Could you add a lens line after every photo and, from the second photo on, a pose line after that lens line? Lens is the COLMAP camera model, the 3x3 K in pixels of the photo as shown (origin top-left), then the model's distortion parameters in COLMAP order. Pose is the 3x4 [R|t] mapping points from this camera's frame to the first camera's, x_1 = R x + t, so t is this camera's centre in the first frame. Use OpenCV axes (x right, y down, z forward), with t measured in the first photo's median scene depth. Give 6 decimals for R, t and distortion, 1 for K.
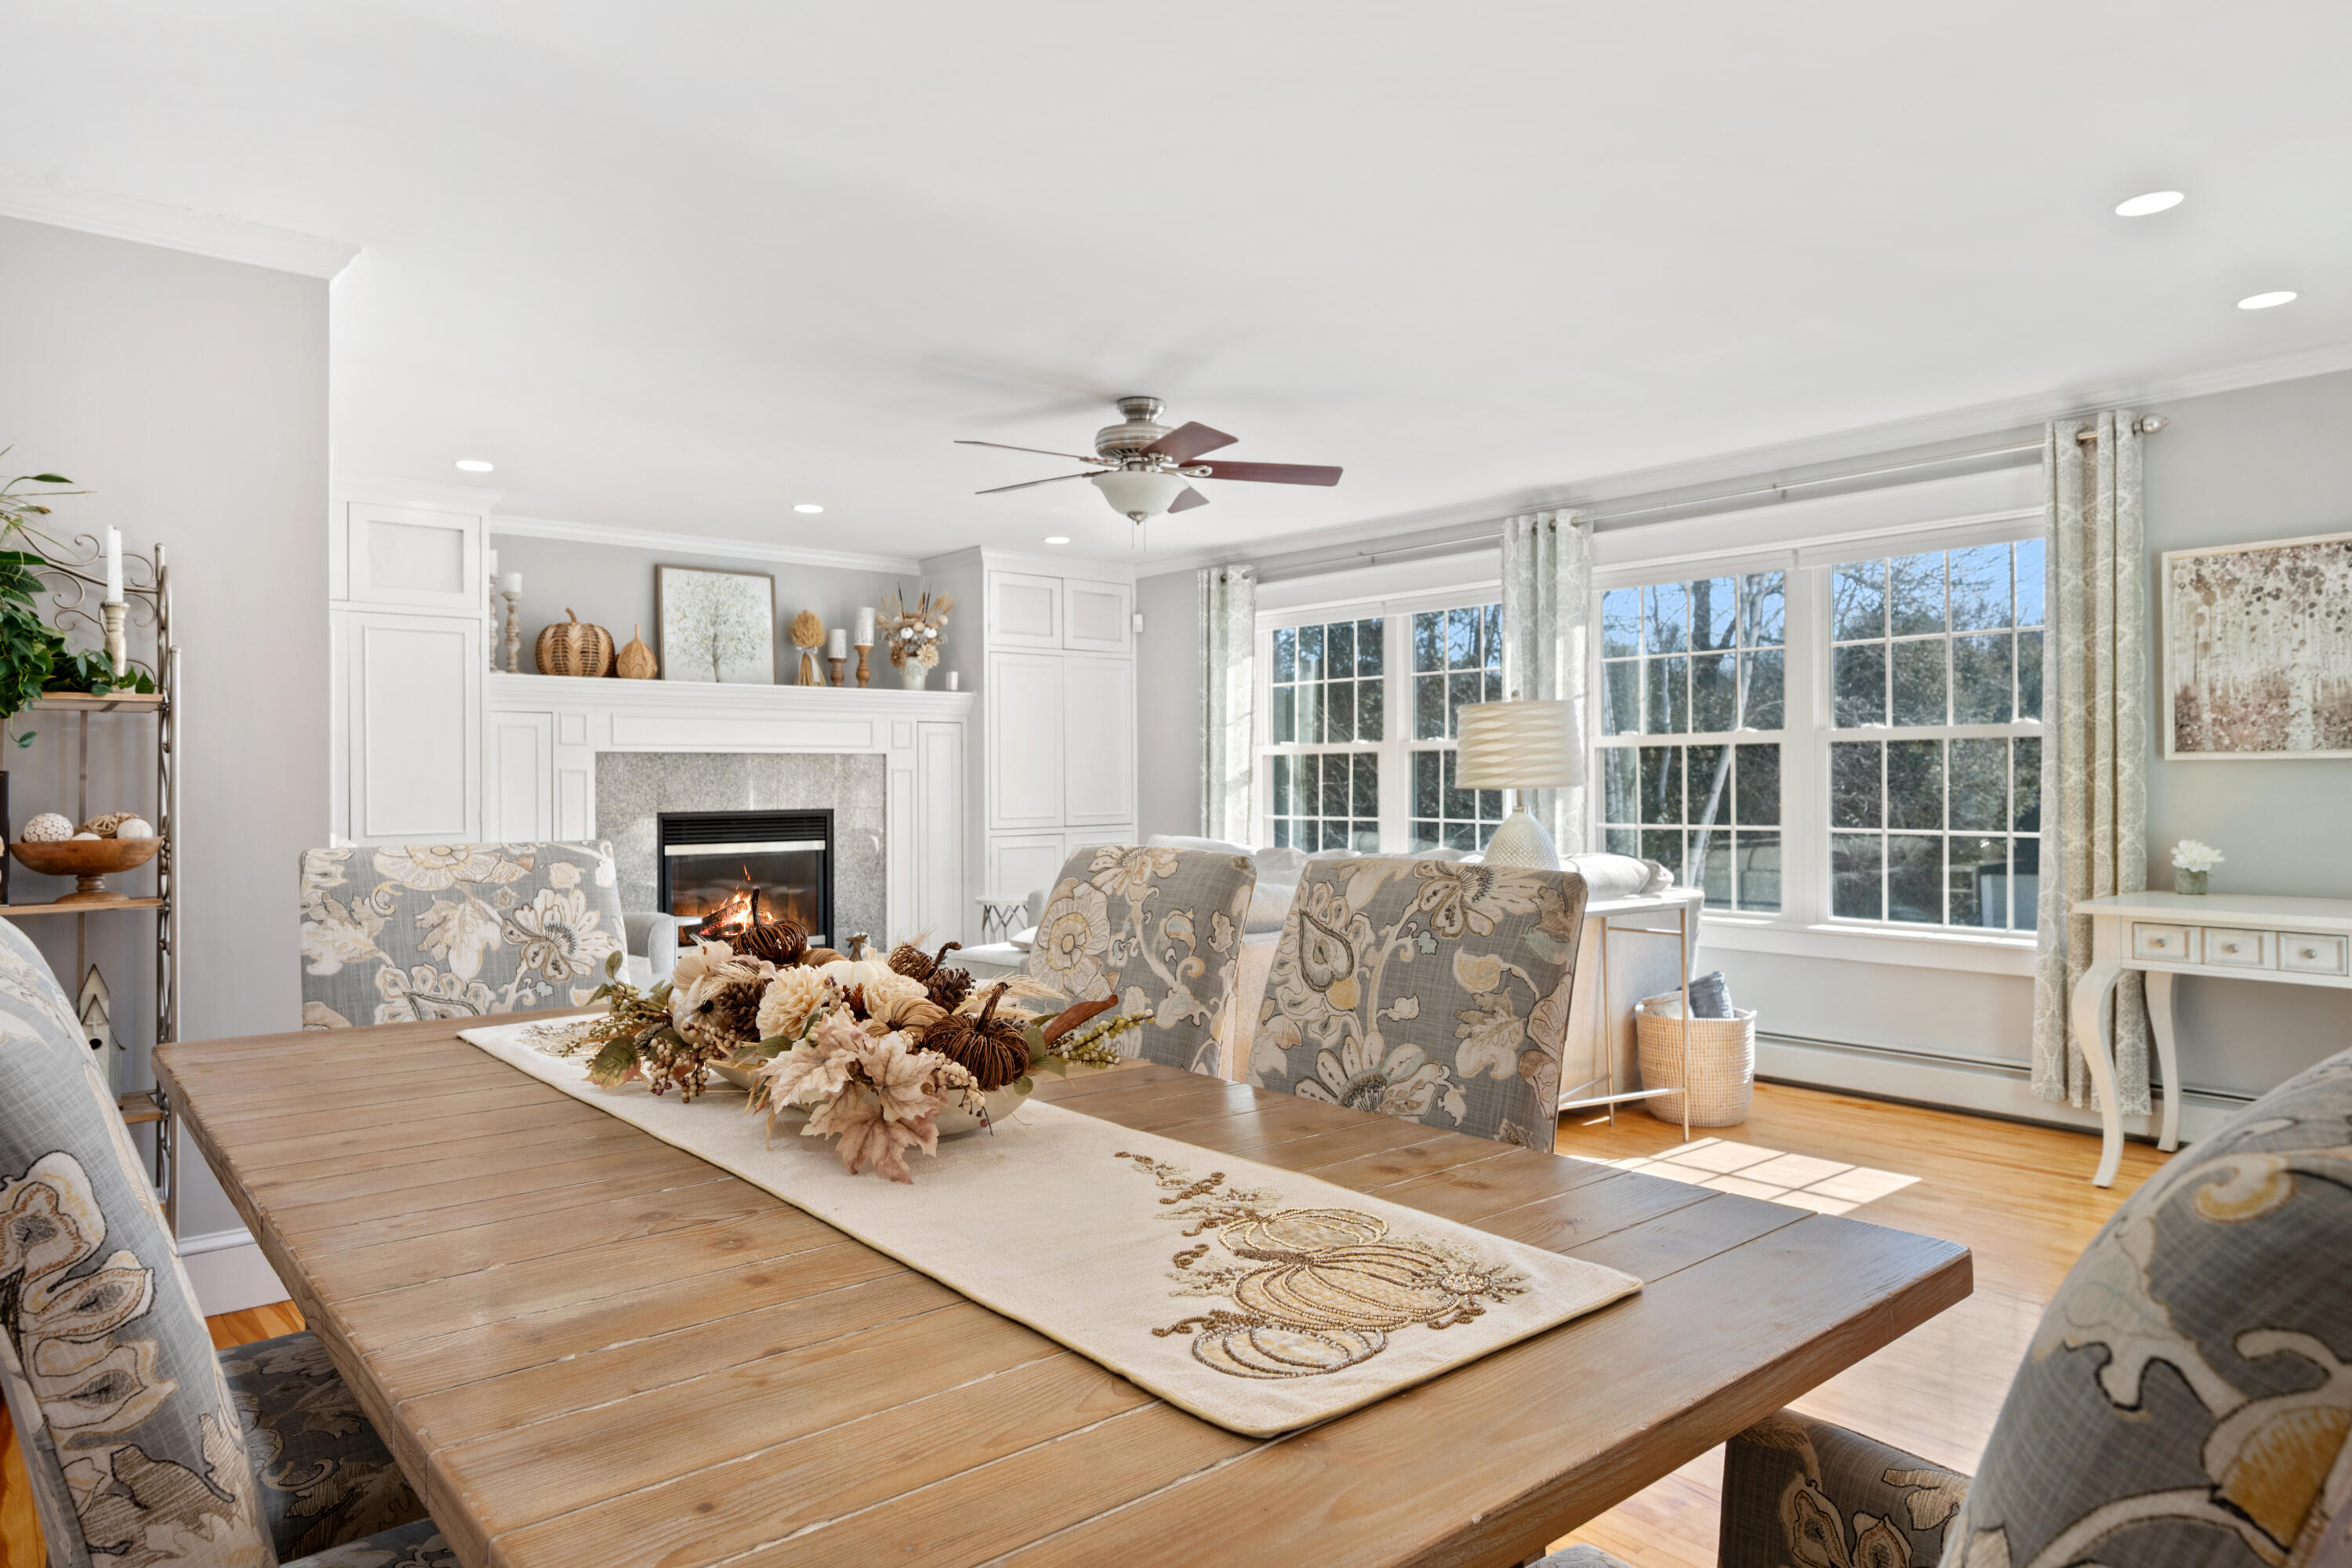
lens RADIAL K [[1428.5, 0, 1176.0], [0, 1428.5, 784.0], [0, 0, 1]] dist [-0.003302, -0.000131]
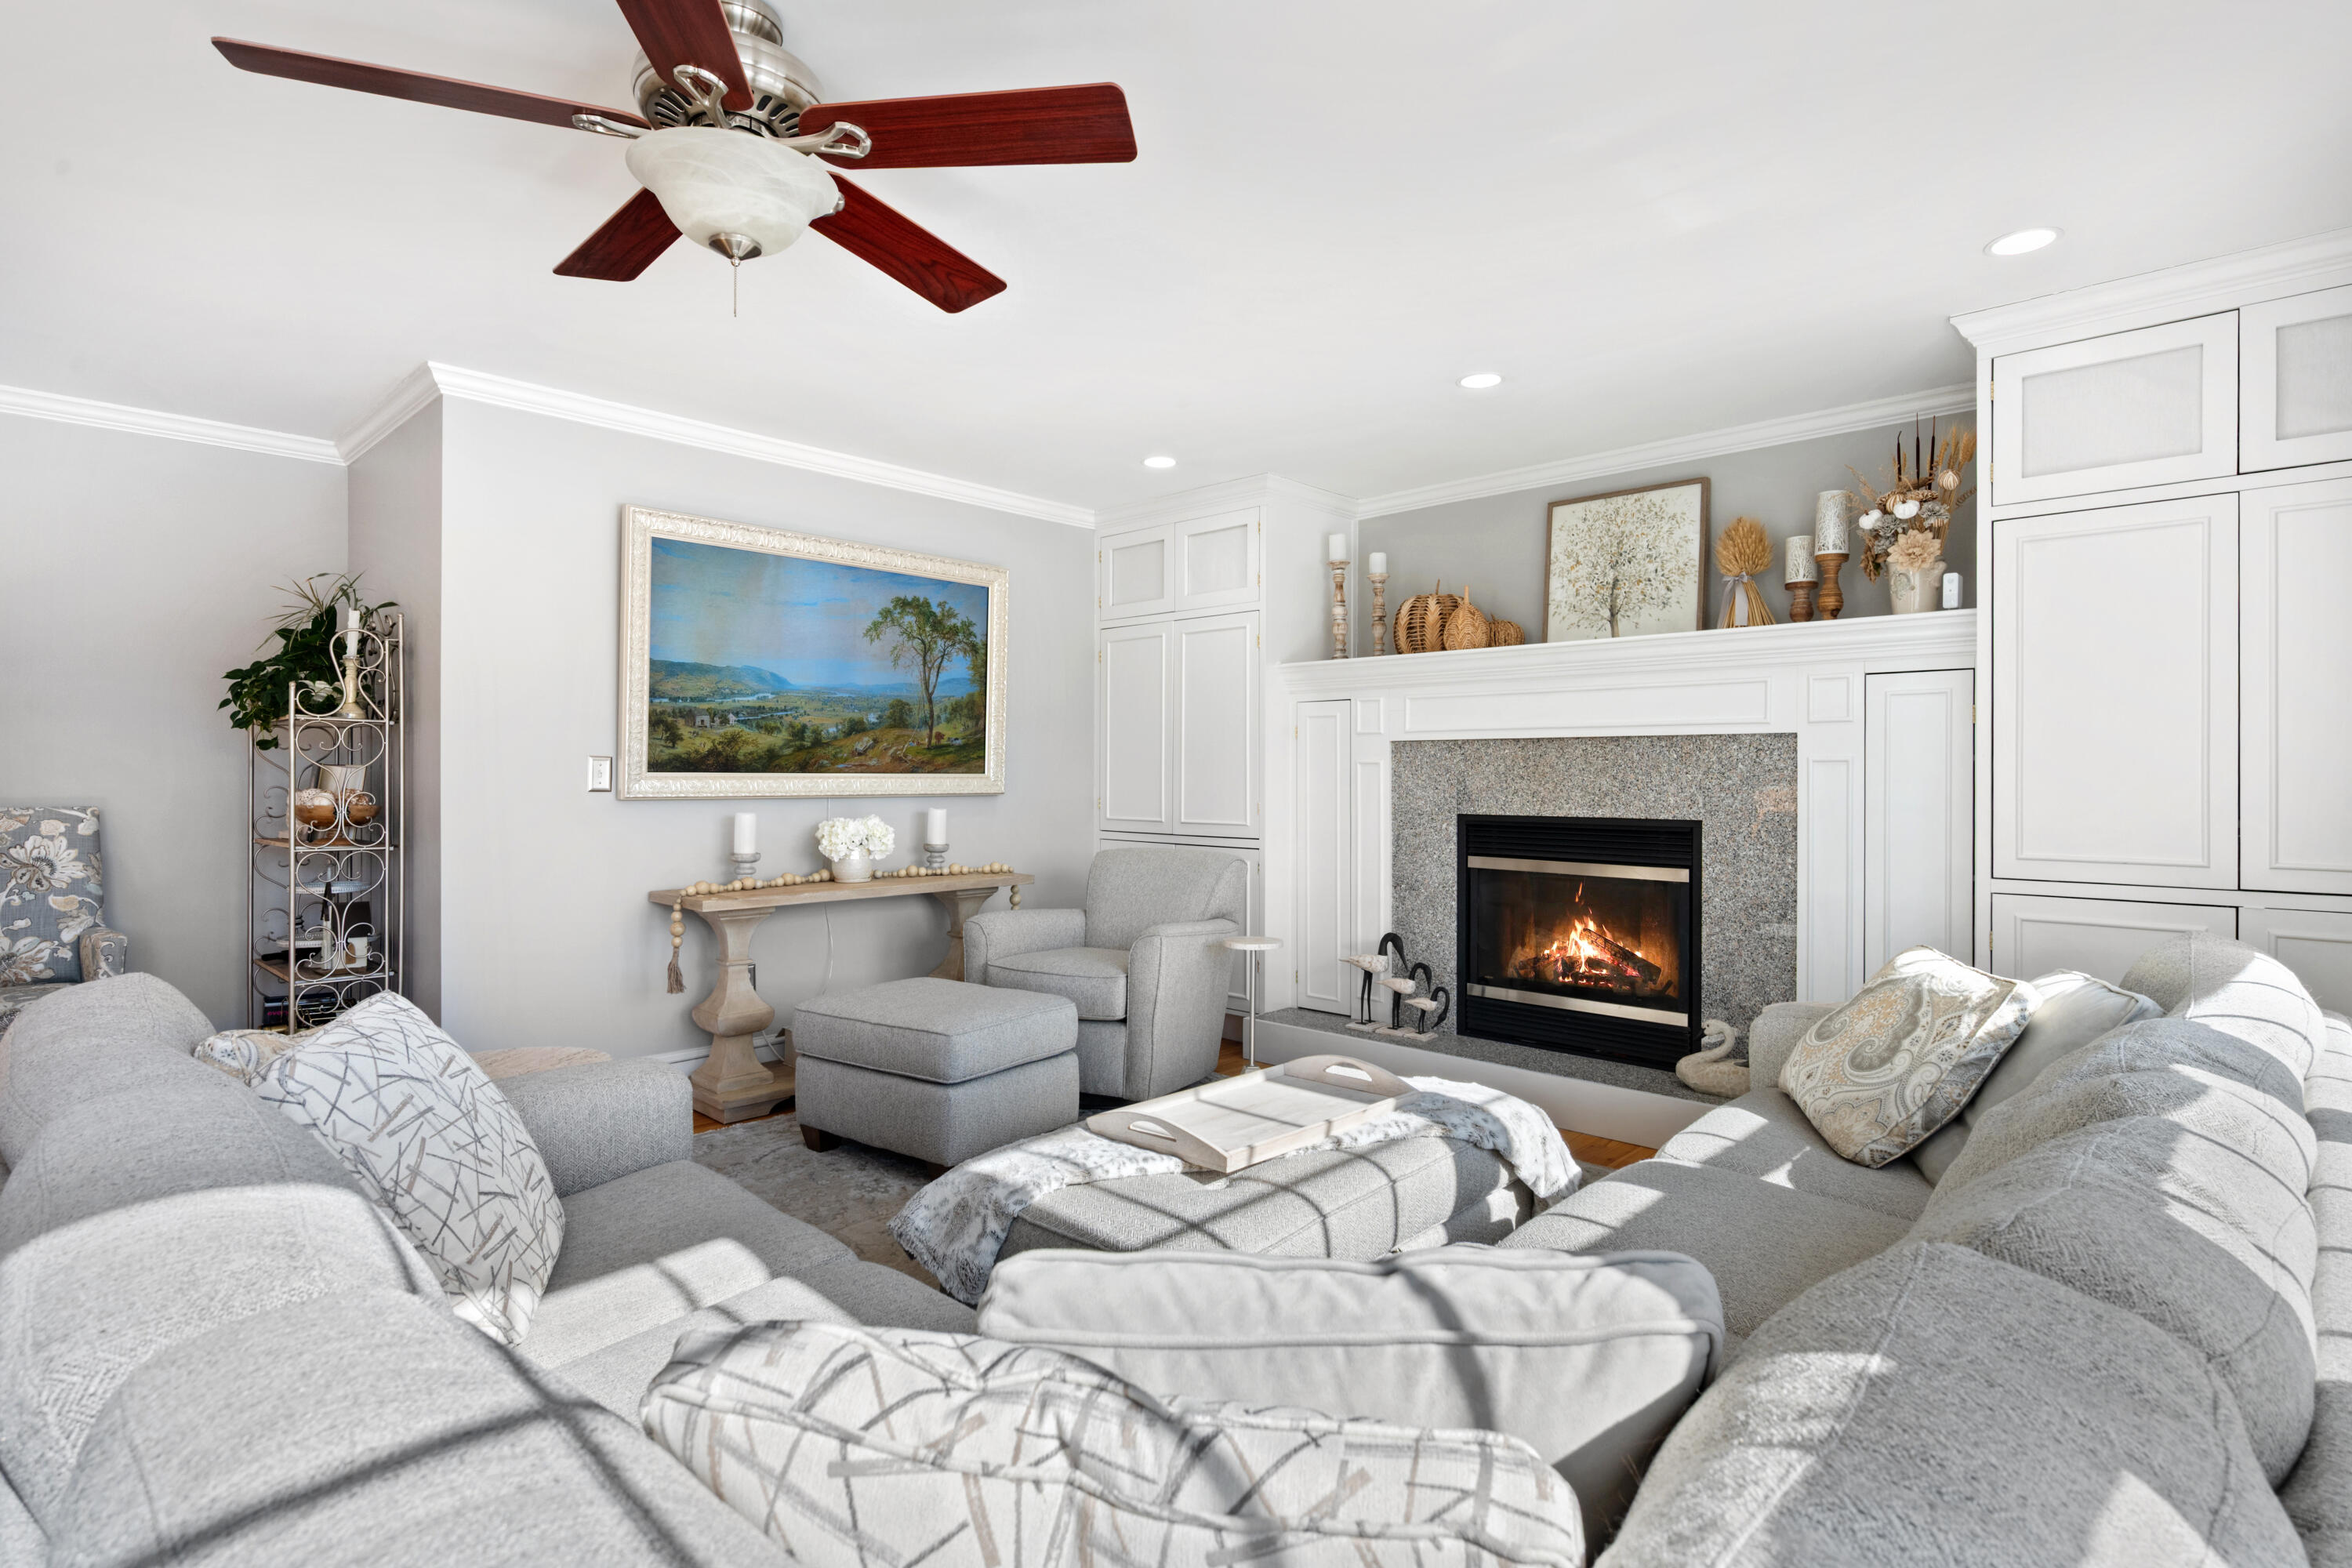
lens RADIAL K [[1158.6, 0, 1176.0], [0, 1158.6, 784.0], [0, 0, 1]] dist [-0.000428, 0.000215]
pose [[0.107301, 0.014261, -0.994124, 0.267197], [-0.007812, 0.999878, 0.013501, -0.004729], [0.994196, 0.006318, 0.107400, 0.744242]]
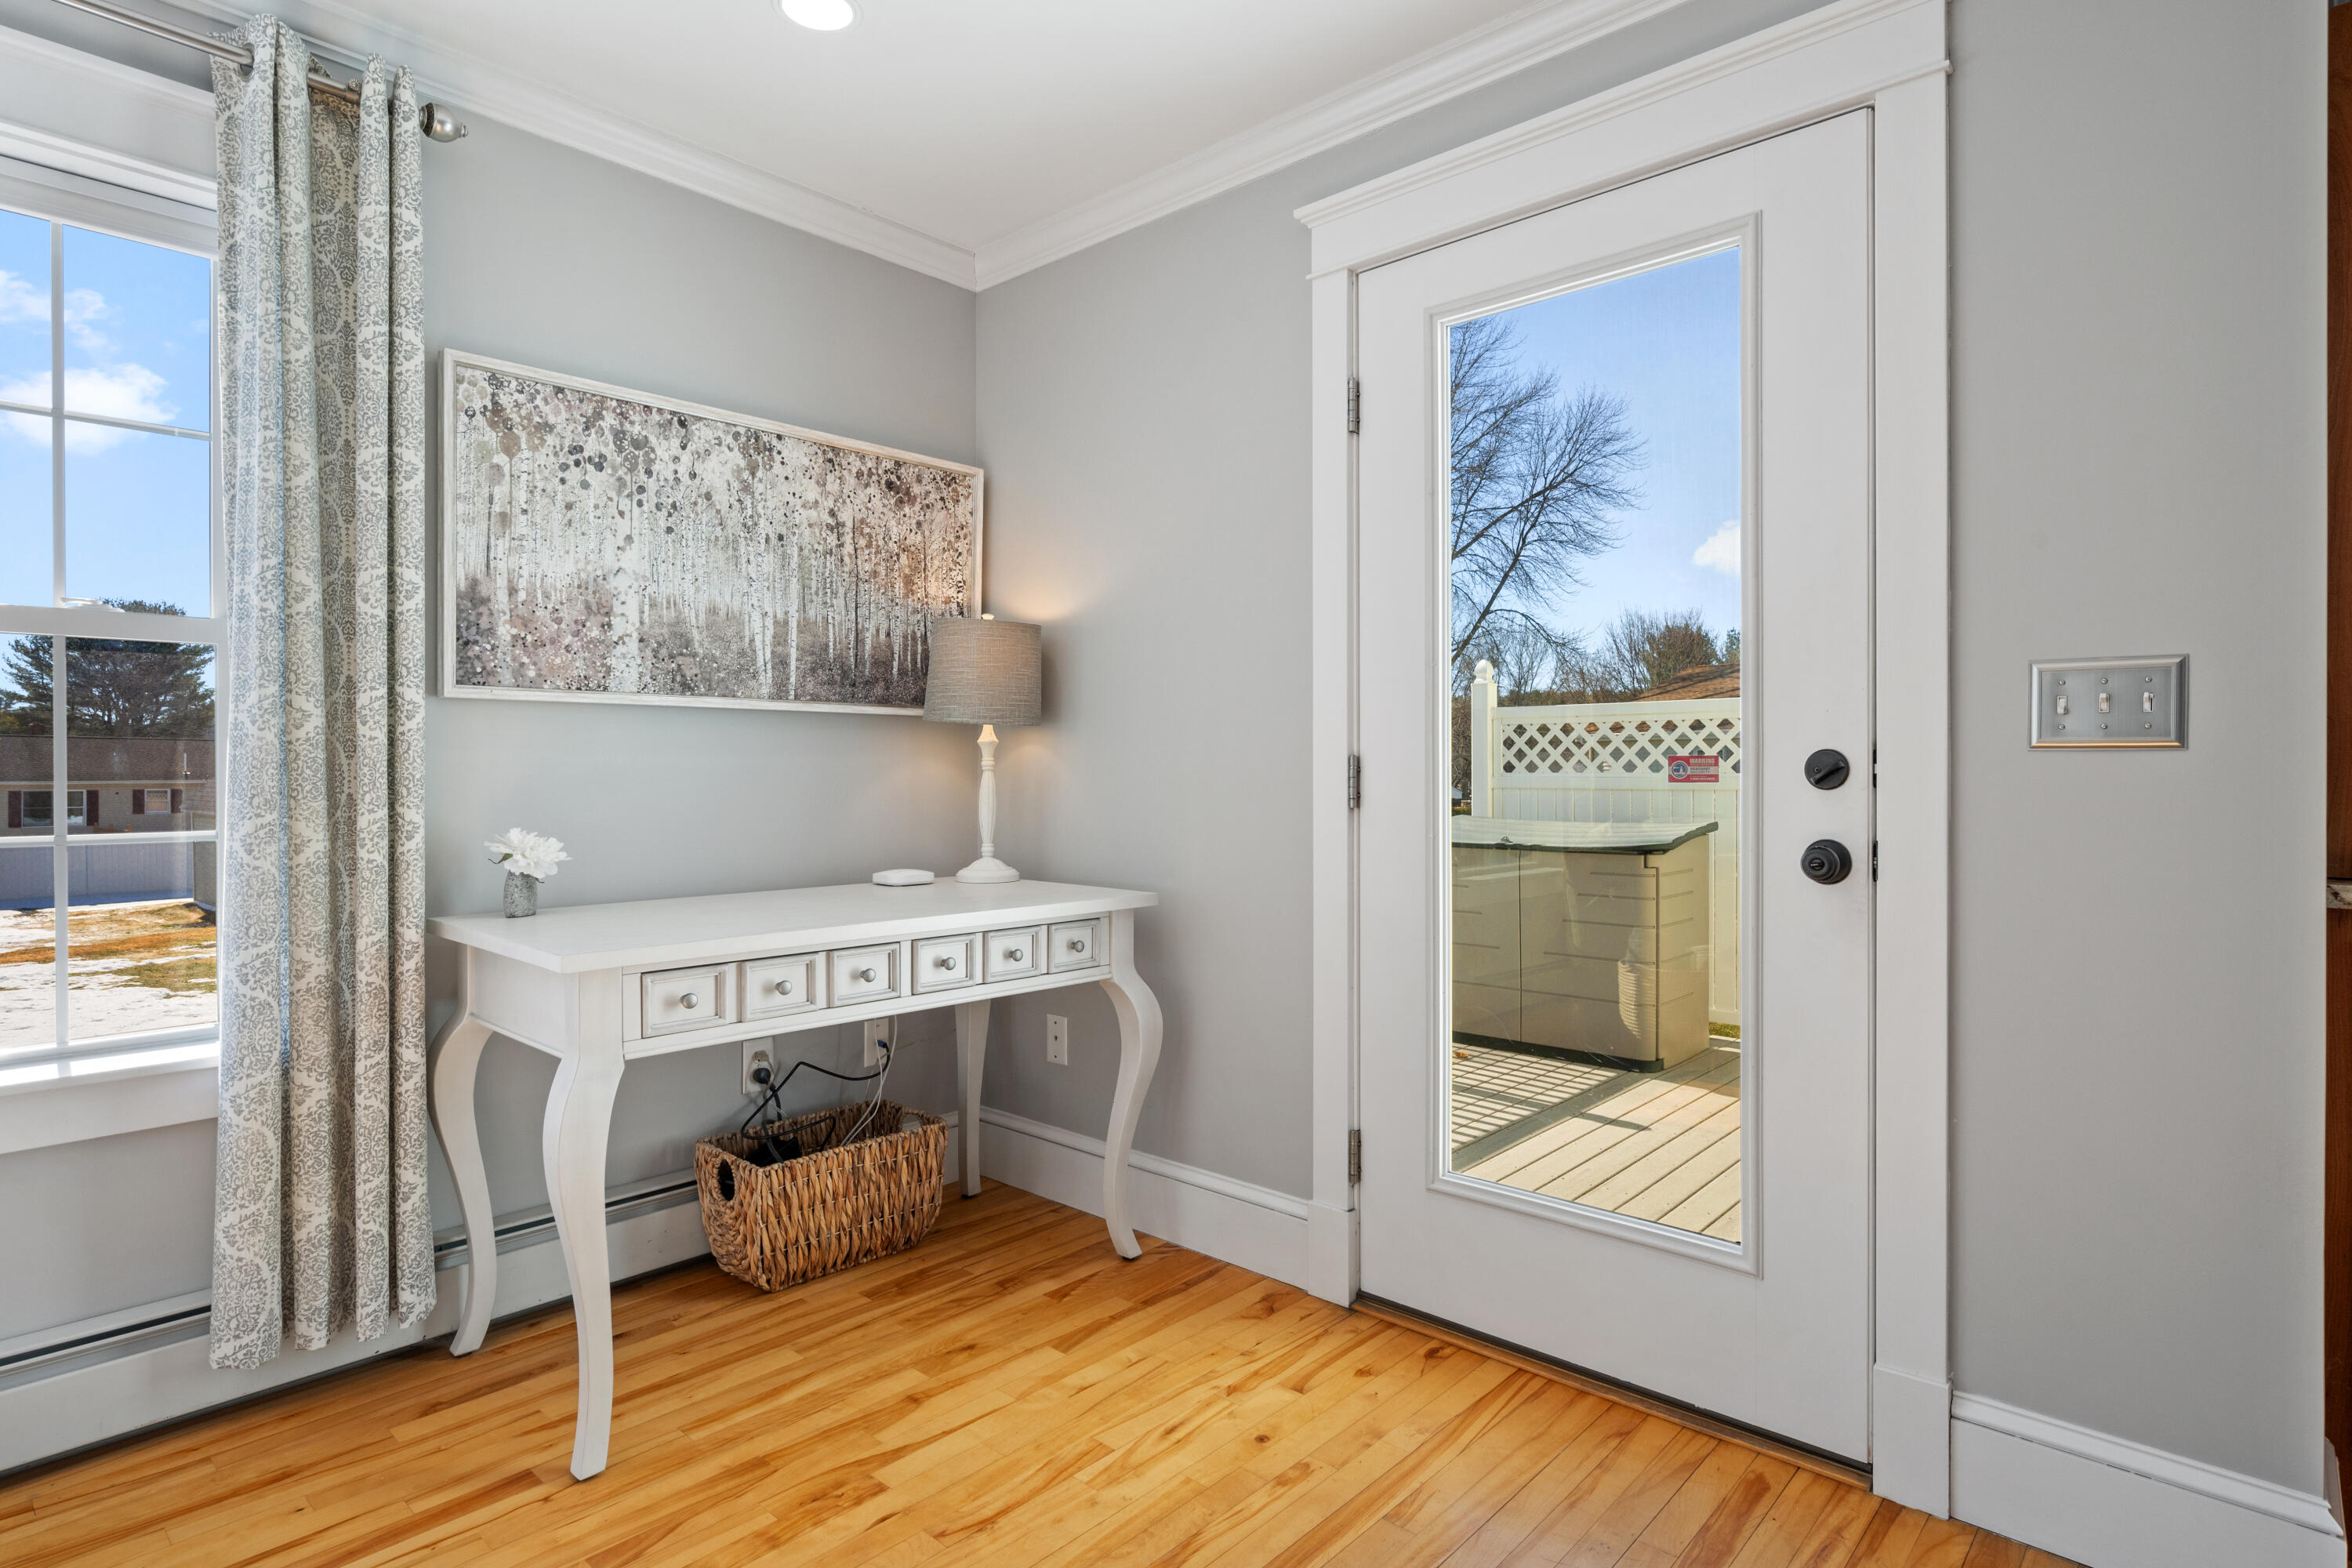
lens RADIAL K [[1229.3, 0, 1183.8], [0, 1229.3, 770.1], [0, 0, 1]] dist [-0.000361, -0.000369]
pose [[-0.132279, 0.002983, 0.991208, 0.090132], [0.004165, 0.999988, -0.002454, 0.010283], [-0.991204, 0.003803, -0.132289, 0.479429]]
